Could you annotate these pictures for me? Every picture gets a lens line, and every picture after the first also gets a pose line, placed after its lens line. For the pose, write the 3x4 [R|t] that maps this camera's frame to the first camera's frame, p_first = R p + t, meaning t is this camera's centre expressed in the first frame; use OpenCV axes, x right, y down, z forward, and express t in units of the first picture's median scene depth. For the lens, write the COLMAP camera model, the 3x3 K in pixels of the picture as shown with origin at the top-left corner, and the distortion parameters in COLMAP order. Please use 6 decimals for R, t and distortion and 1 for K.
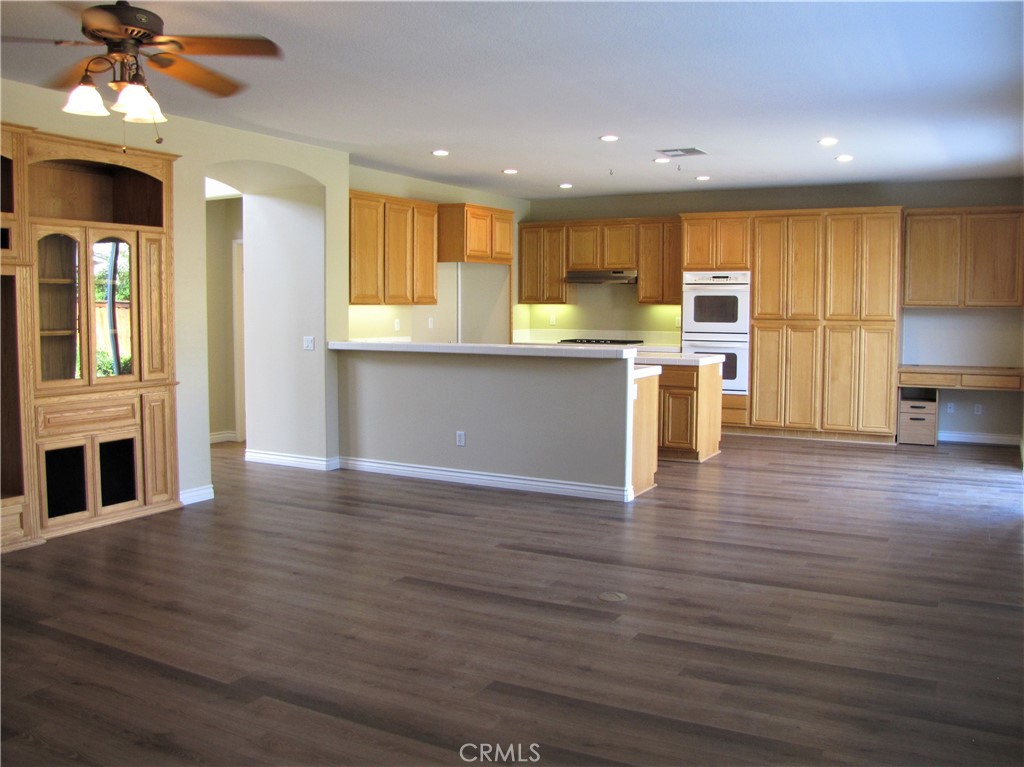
lens RADIAL K [[904.2, 0, 512.0], [0, 904.2, 383.5], [0, 0, 1]] dist [-0.168878, 0.156483]
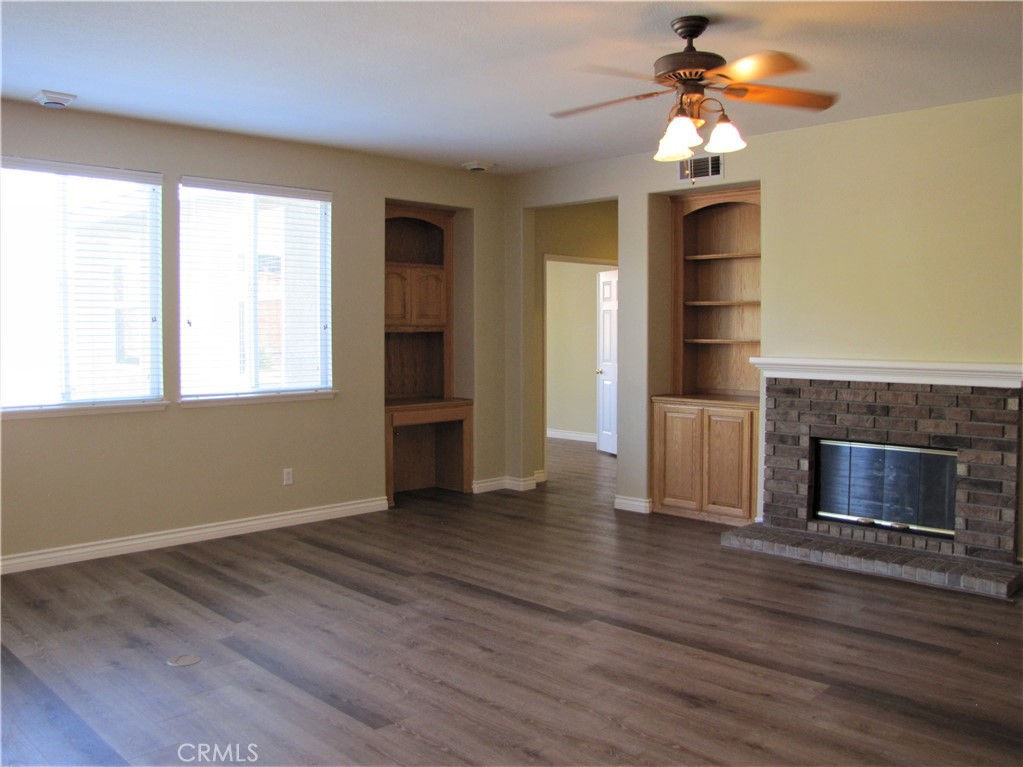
lens RADIAL K [[870.3, 0, 507.2], [0, 870.3, 361.5], [0, 0, 1]] dist [-0.176904, 0.155793]
pose [[-0.959603, -0.014109, 0.281005, -0.324600], [0.019966, 0.992809, 0.118031, -0.109343], [-0.280649, 0.118874, -0.952421, 1.288977]]
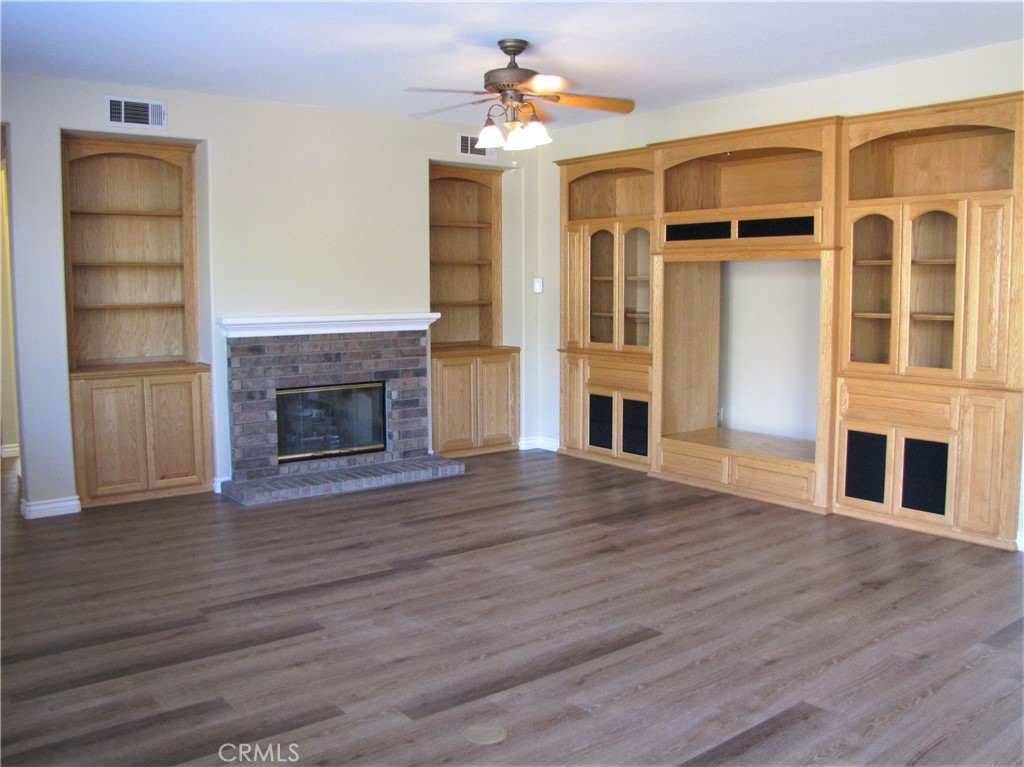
lens RADIAL K [[904.2, 0, 512.0], [0, 904.2, 383.5], [0, 0, 1]] dist [-0.168878, 0.156483]
pose [[-0.395152, 0.094957, -0.913695, 0.524780], [-0.076659, 0.987765, 0.135808, -0.081386], [0.915411, 0.123708, -0.383038, 0.961843]]
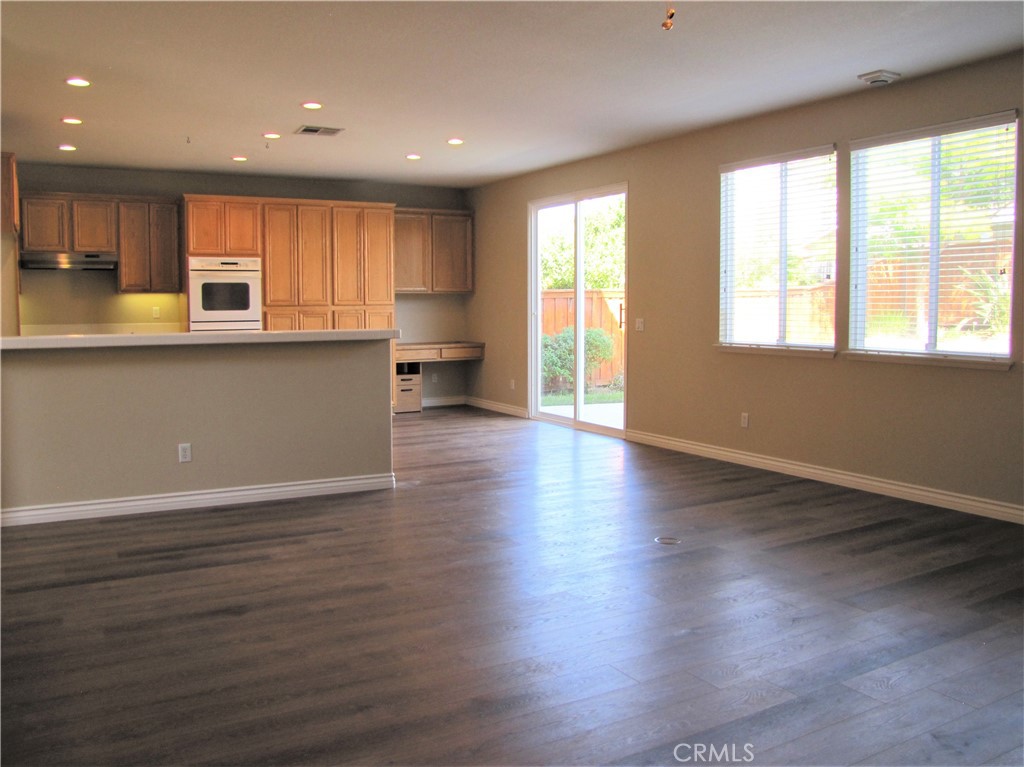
lens RADIAL K [[871.2, 0, 507.7], [0, 871.2, 361.5], [0, 0, 1]] dist [-0.176904, 0.155793]
pose [[0.522248, -0.058919, 0.850756, -0.686527], [0.079258, 0.996646, 0.020369, -0.015280], [-0.849102, 0.056792, 0.525166, 0.464344]]
